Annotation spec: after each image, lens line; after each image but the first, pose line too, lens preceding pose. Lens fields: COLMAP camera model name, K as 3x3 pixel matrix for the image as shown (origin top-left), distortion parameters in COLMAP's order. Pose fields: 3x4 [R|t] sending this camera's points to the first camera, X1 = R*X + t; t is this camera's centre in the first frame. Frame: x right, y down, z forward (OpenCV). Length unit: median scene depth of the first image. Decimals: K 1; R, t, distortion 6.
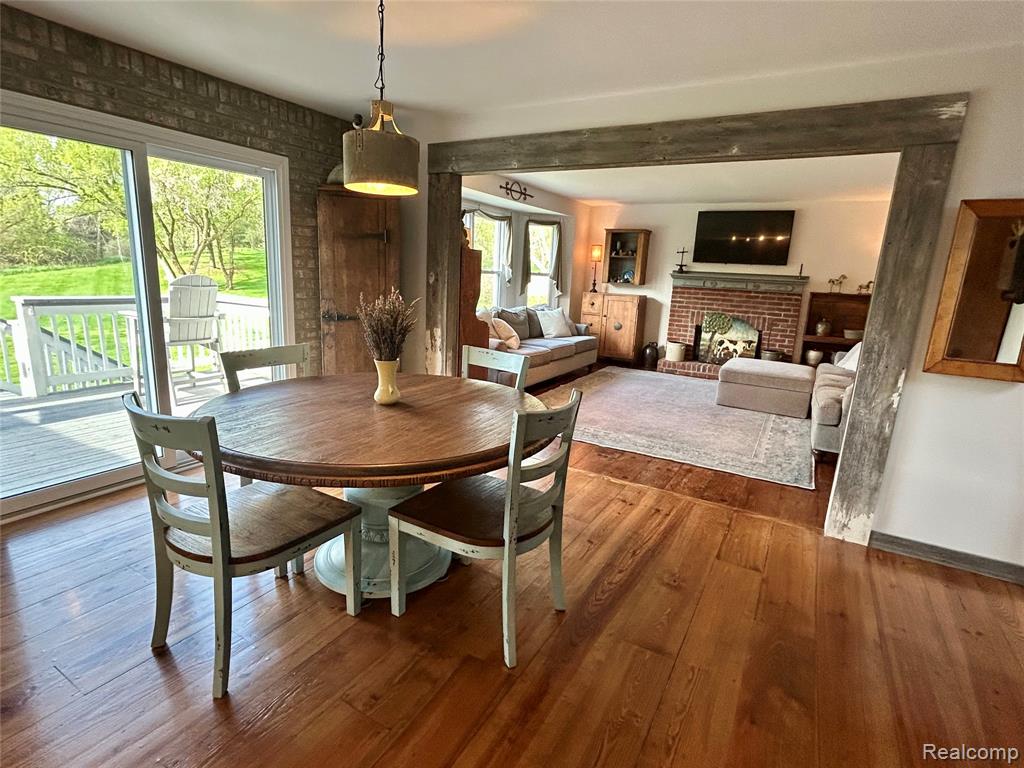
lens RADIAL K [[517.3, 0, 514.0], [0, 517.3, 384.0], [0, 0, 1]] dist [0.005249, 0.001073]
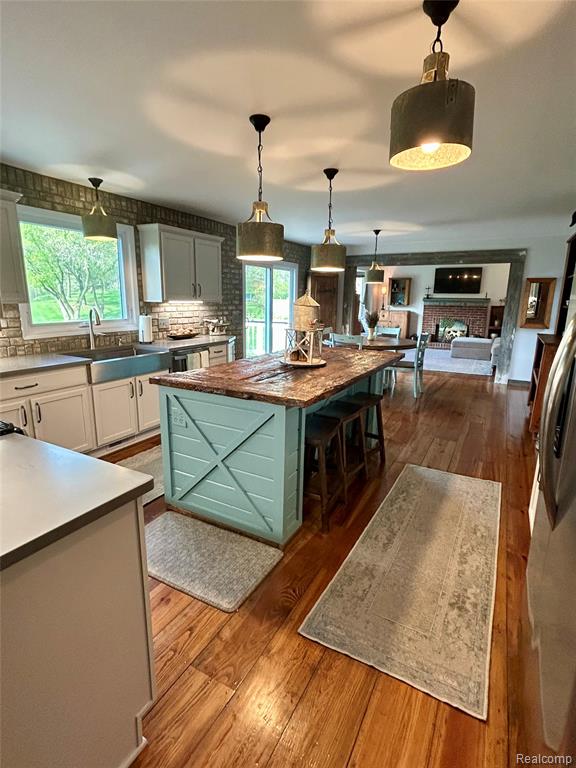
lens RADIAL K [[388.0, 0, 286.5], [0, 388.0, 384.0], [0, 0, 1]] dist [0.005249, 0.001073]
pose [[0.999134, -0.039541, 0.012974, -0.268634], [0.039516, 0.999217, 0.002186, 0.096011], [-0.013050, -0.001672, 0.999913, -0.523295]]
